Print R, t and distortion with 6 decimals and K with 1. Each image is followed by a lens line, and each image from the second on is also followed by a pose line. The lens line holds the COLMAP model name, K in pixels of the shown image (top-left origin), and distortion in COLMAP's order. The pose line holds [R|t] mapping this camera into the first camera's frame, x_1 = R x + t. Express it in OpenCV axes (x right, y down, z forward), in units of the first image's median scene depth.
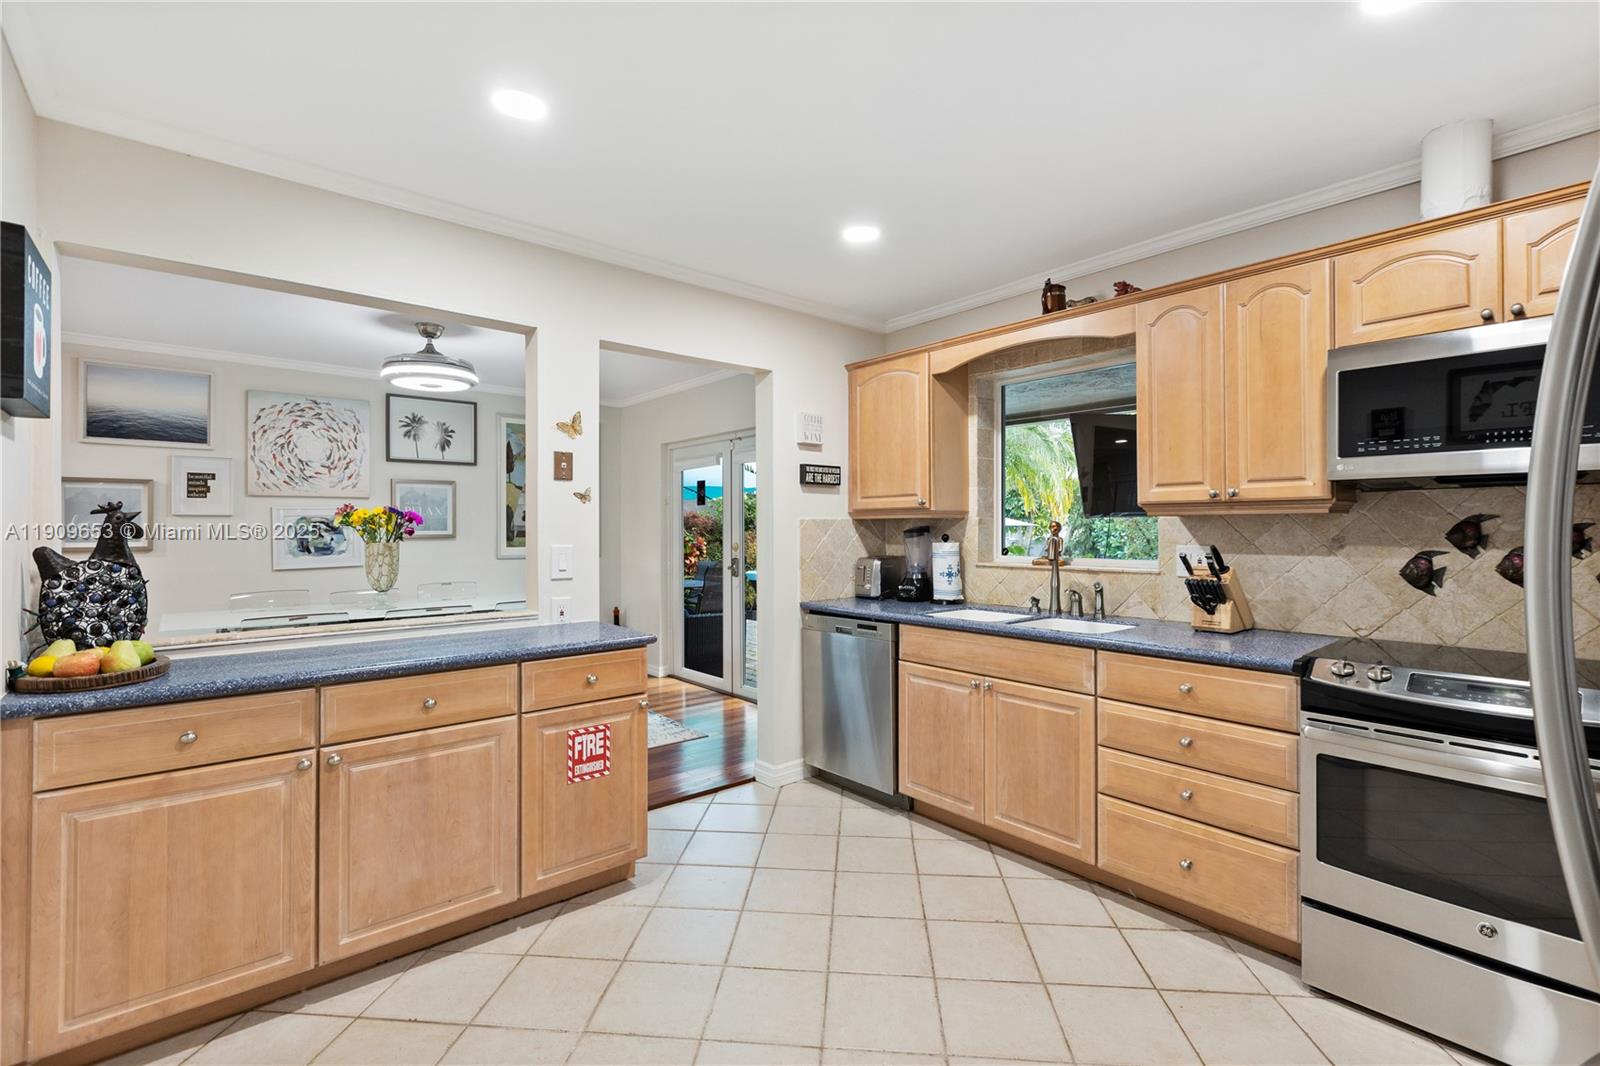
lens RADIAL K [[714.4, 0, 798.7], [0, 714.4, 526.8], [0, 0, 1]] dist [0.000142, 0.000328]
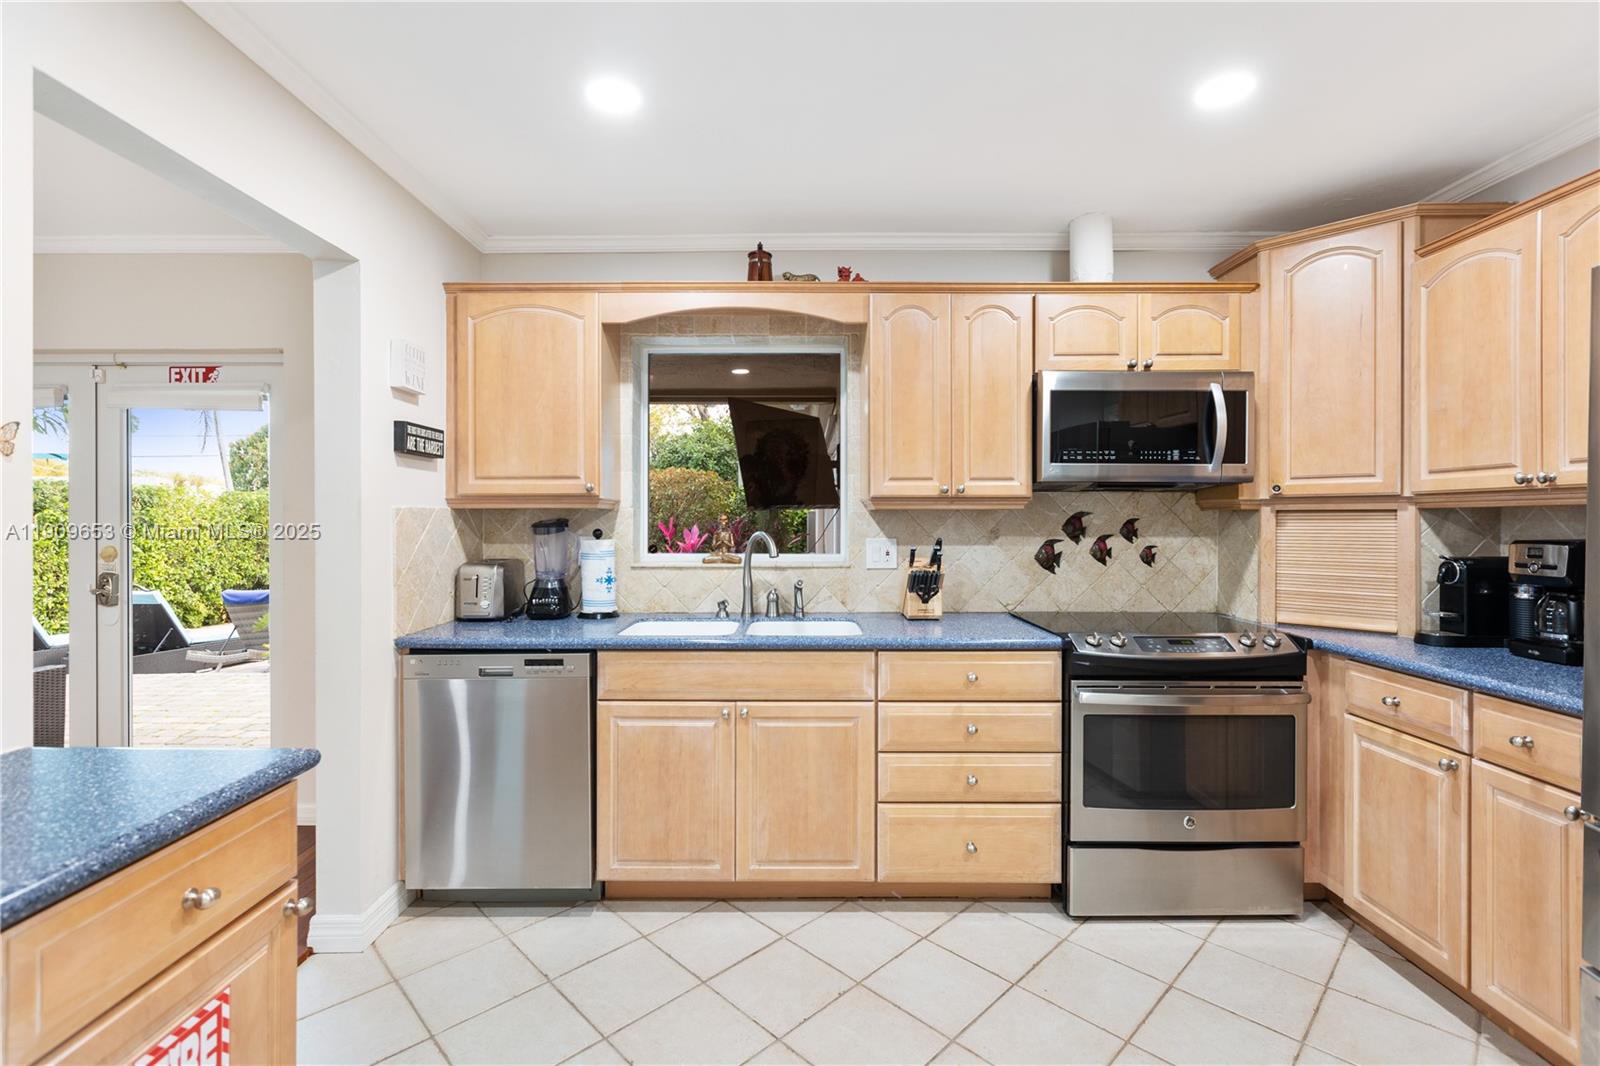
lens RADIAL K [[714.4, 0, 795.4], [0, 714.4, 521.7], [0, 0, 1]] dist [0.000142, 0.000328]
pose [[0.650596, -0.000991, 0.759423, -0.290474], [-0.002174, 0.999993, 0.003167, -0.001019], [-0.759421, -0.003712, 0.650589, 0.373167]]
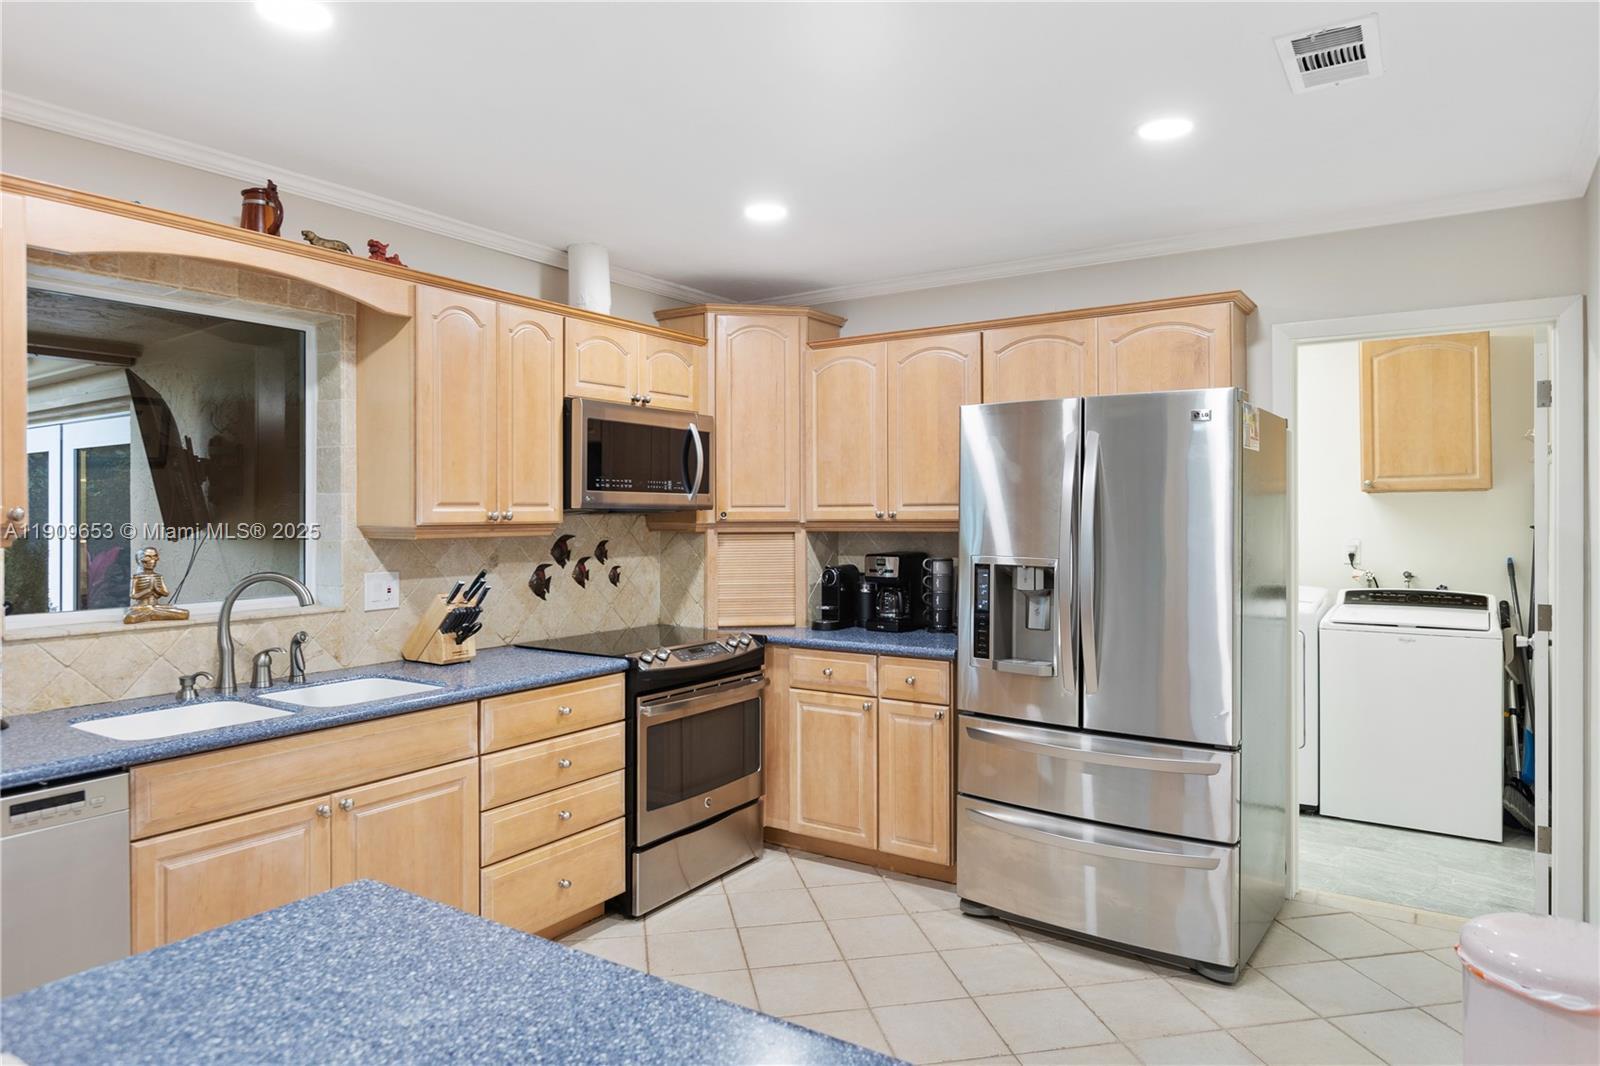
lens RADIAL K [[983.1, 0, 796.5], [0, 983.1, 516.6], [0, 0, 1]] dist [-0.001208, -0.001881]
pose [[-0.273469, -0.000742, 0.961880, -0.637053], [0.001703, 0.999998, 0.001255, -0.036581], [-0.961879, 0.001982, -0.273468, 0.758987]]
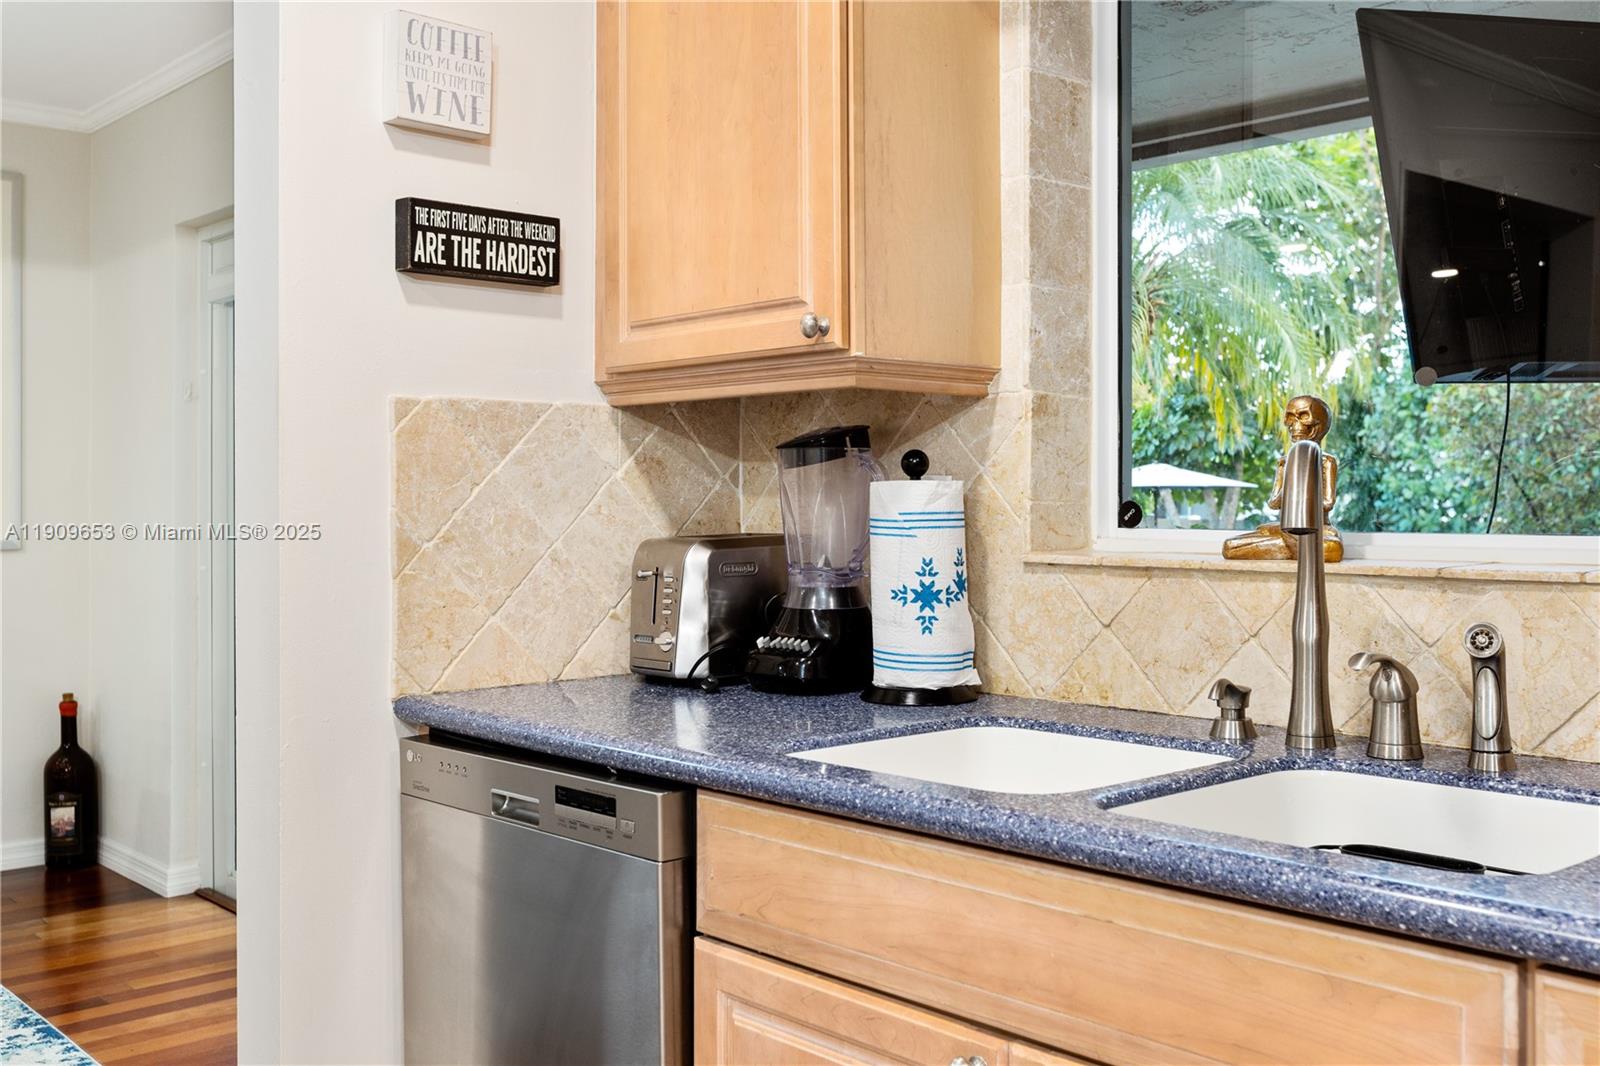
lens RADIAL K [[1565.4, 0, 792.1], [0, 1565.4, 474.3], [0, 0, 1]] dist [-0.008927, 0.000000]
pose [[0.999318, 0.000418, 0.036915, 0.156327], [0.000125, 0.999892, -0.014704, 0.032974], [-0.036918, 0.014698, 0.999210, 0.455420]]
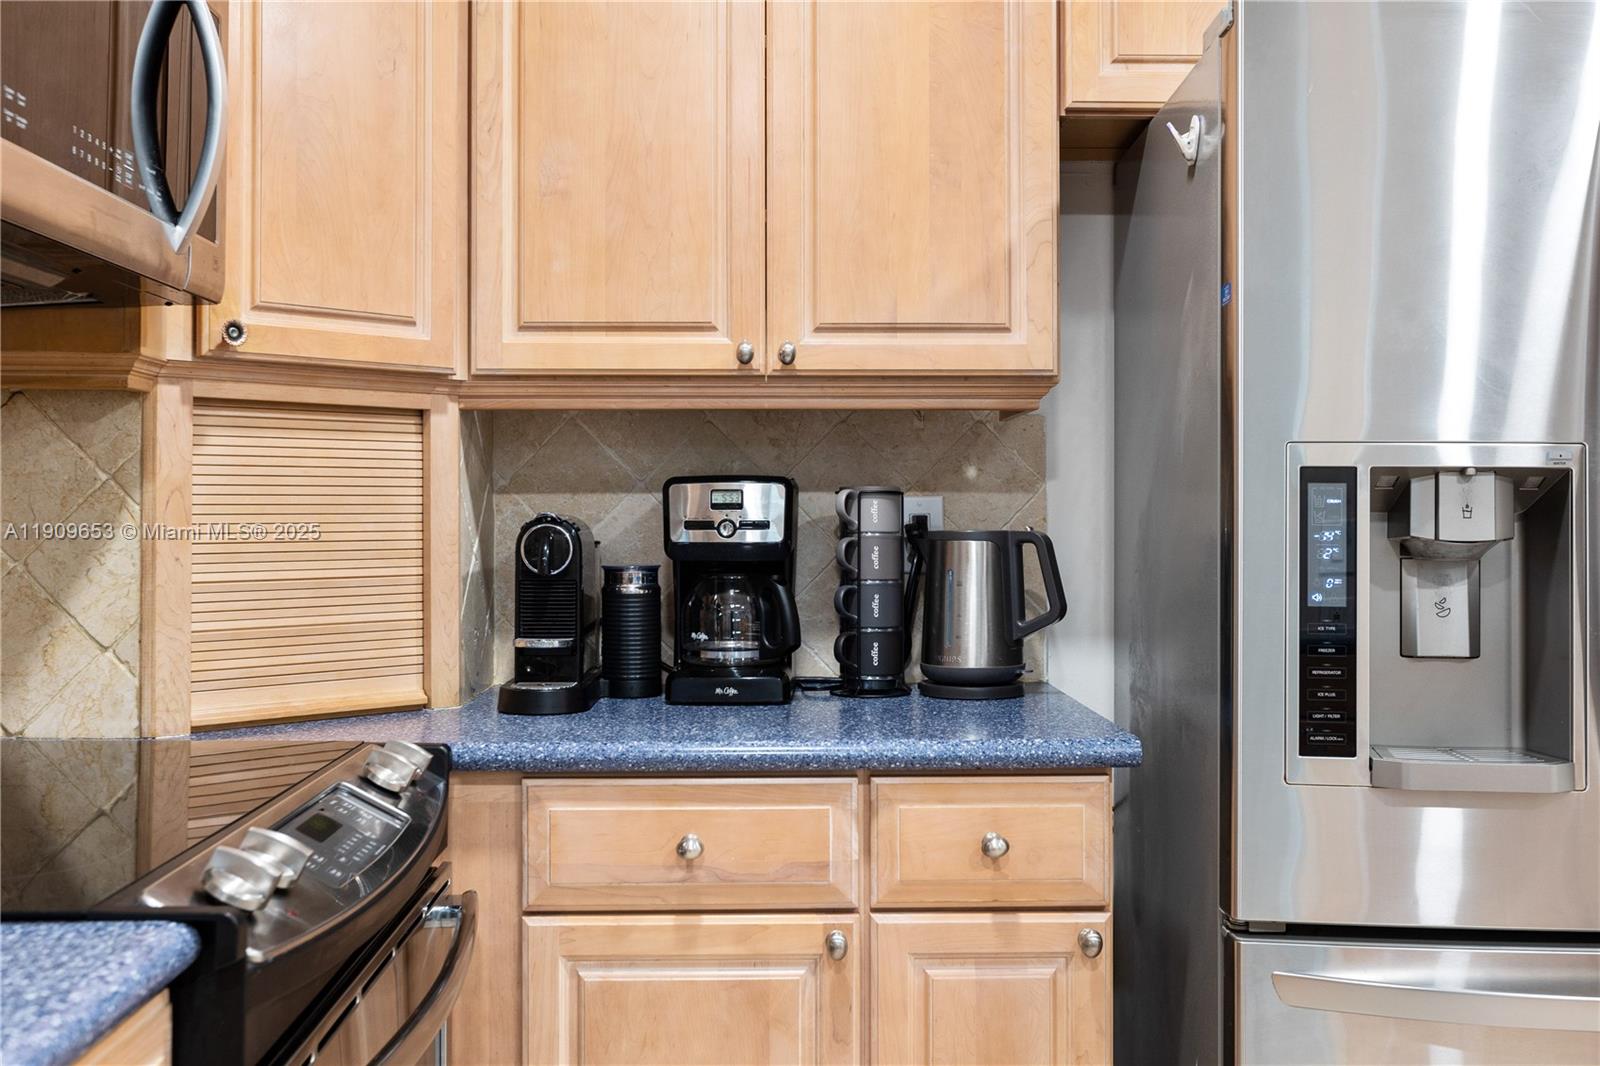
lens RADIAL K [[1565.4, 0, 783.9], [0, 1565.4, 495.9], [0, 0, 1]] dist [-0.008927, 0.000000]
pose [[-0.780403, 0.005616, 0.625251, 0.138191], [-0.000864, 0.999949, -0.010060, 0.032266], [-0.625276, -0.008391, -0.780359, 0.827477]]
